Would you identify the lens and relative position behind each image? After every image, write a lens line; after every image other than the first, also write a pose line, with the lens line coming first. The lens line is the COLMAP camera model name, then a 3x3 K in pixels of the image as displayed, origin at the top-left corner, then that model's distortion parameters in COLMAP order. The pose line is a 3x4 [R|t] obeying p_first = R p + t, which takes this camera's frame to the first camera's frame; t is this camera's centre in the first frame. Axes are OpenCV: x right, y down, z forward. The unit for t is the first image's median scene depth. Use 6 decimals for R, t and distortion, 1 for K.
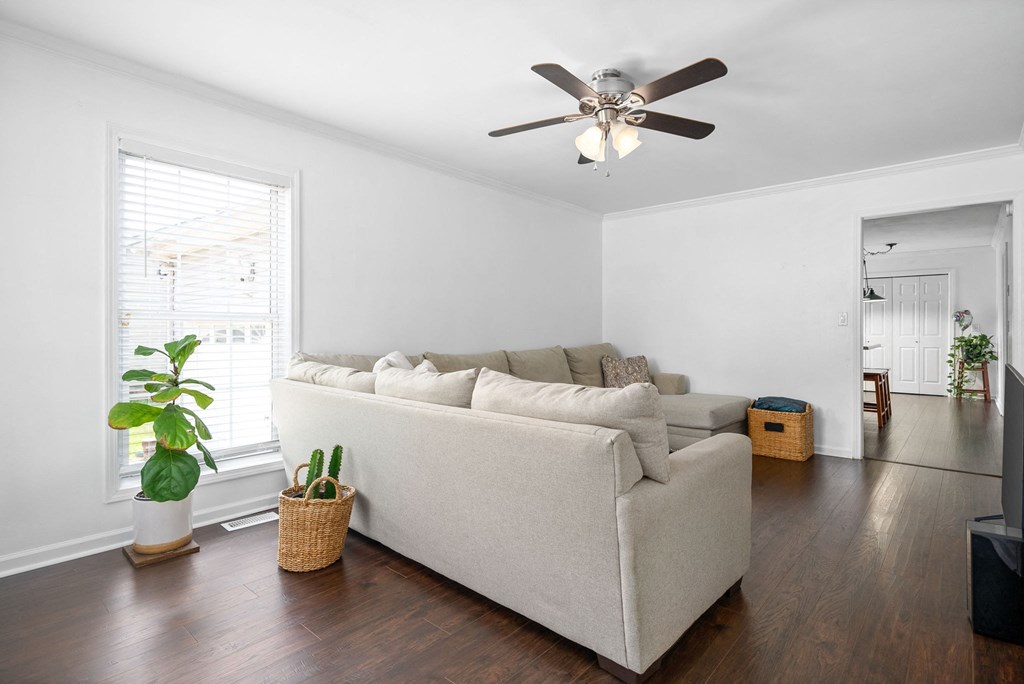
lens RADIAL K [[507.8, 0, 513.9], [0, 507.8, 333.6], [0, 0, 1]] dist [0.006818, 0.000418]
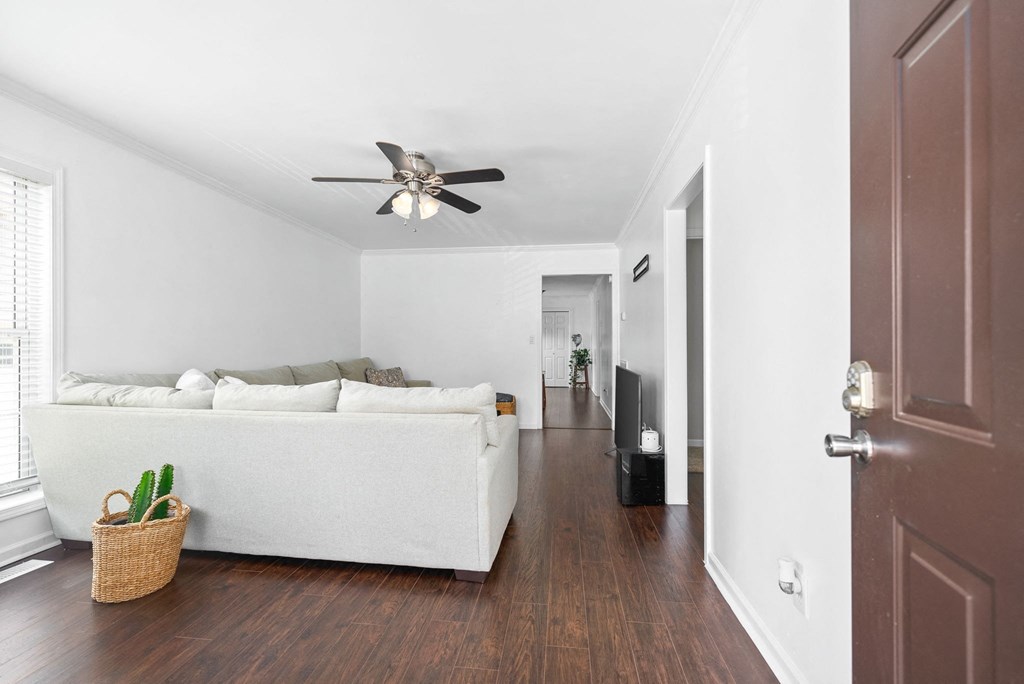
lens RADIAL K [[432.5, 0, 508.4], [0, 432.5, 347.0], [0, 0, 1]] dist [-0.001302, -0.000543]
pose [[0.825689, -0.002044, 0.564122, -0.241651], [0.004359, 0.999987, -0.002756, -0.003914], [-0.564109, 0.004735, 0.825687, -0.064464]]
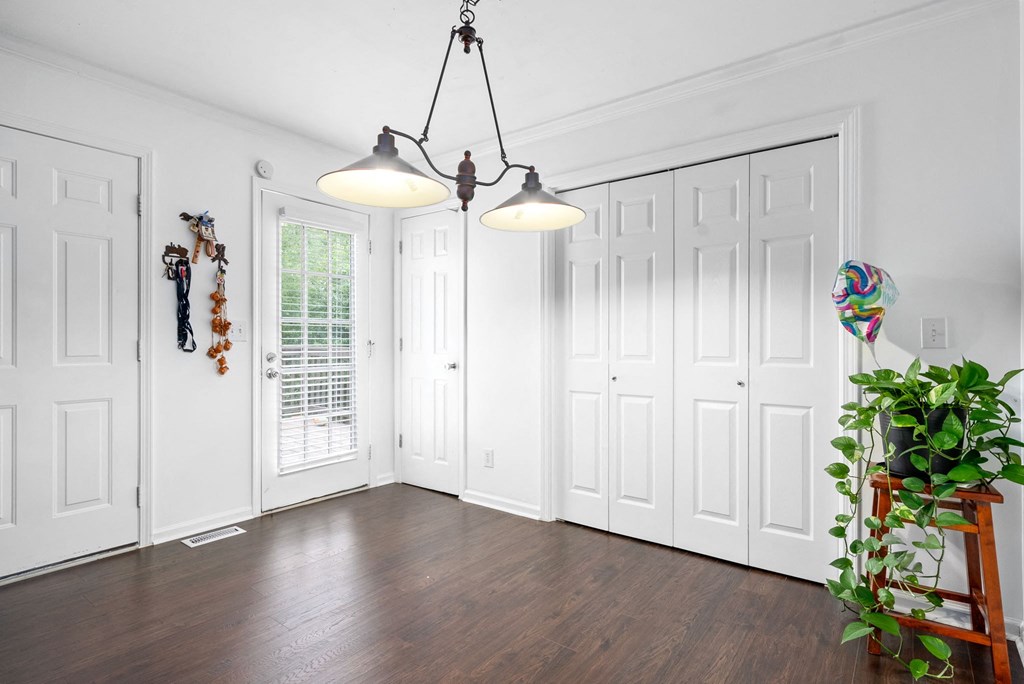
lens RADIAL K [[500.9, 0, 520.6], [0, 500.9, 342.7], [0, 0, 1]] dist [-0.002385, -0.000240]
pose [[0.998405, -0.006663, 0.056067, 2.047393], [0.006487, 0.999973, 0.003324, -0.025908], [-0.056088, -0.002955, 0.998421, 2.287155]]
